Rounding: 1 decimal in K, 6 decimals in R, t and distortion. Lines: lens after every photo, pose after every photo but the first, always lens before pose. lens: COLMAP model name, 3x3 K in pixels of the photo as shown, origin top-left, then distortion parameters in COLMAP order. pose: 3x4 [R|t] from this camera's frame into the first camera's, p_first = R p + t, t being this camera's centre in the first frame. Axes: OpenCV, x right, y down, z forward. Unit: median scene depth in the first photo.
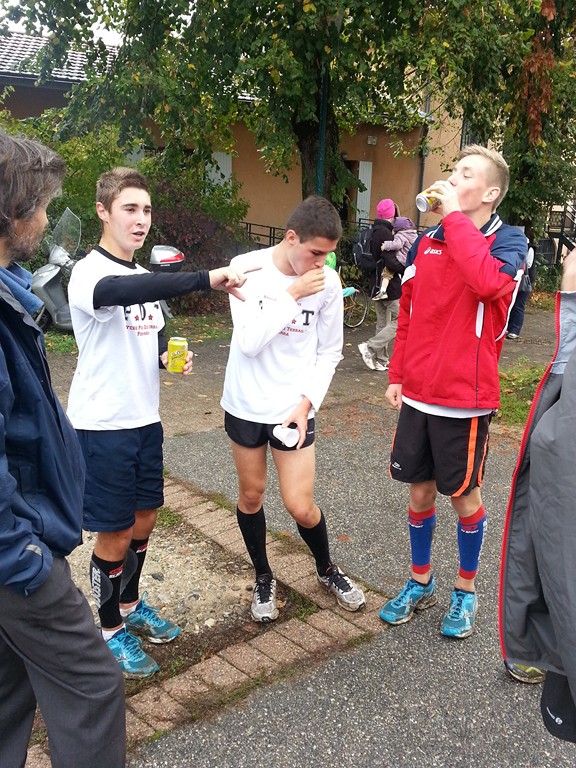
lens RADIAL K [[837.0, 0, 249.3], [0, 837.0, 384.4], [0, 0, 1]] dist [0.113056, -0.357253]
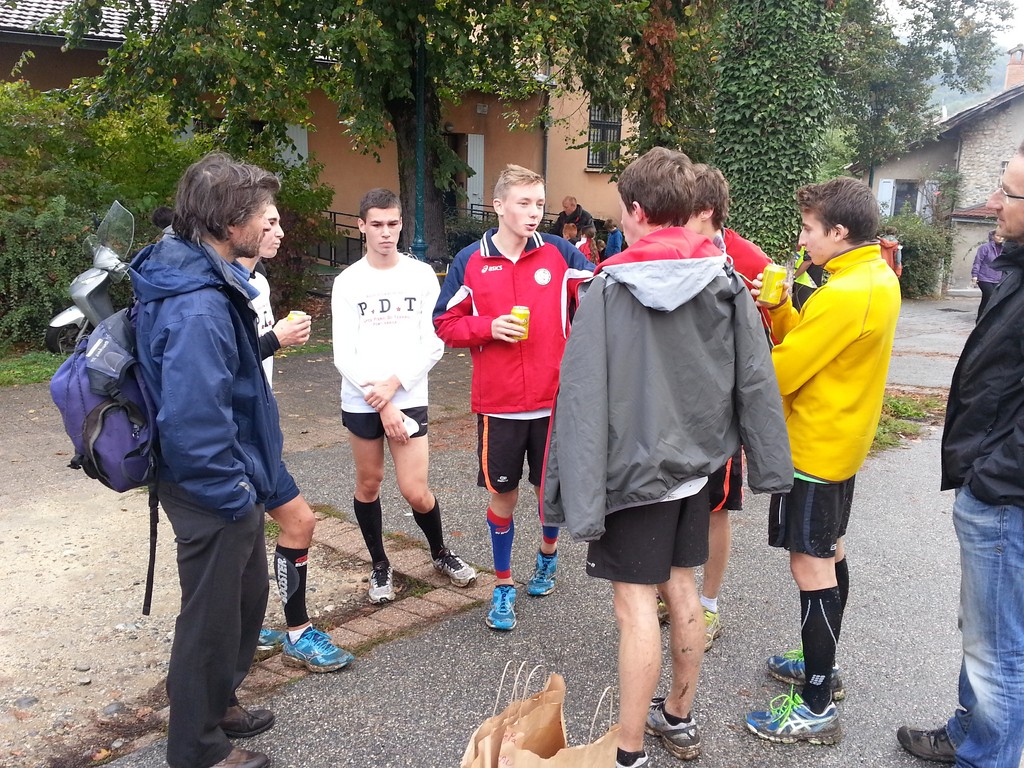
lens RADIAL K [[1502.8, 0, 591.8], [0, 1502.8, 386.3], [0, 0, 1]] dist [0.059482, -0.131745]
pose [[0.981837, -0.036546, 0.186174, -0.038274], [0.046813, 0.997598, -0.051051, 0.070409], [-0.183861, 0.058839, 0.981190, -0.535093]]
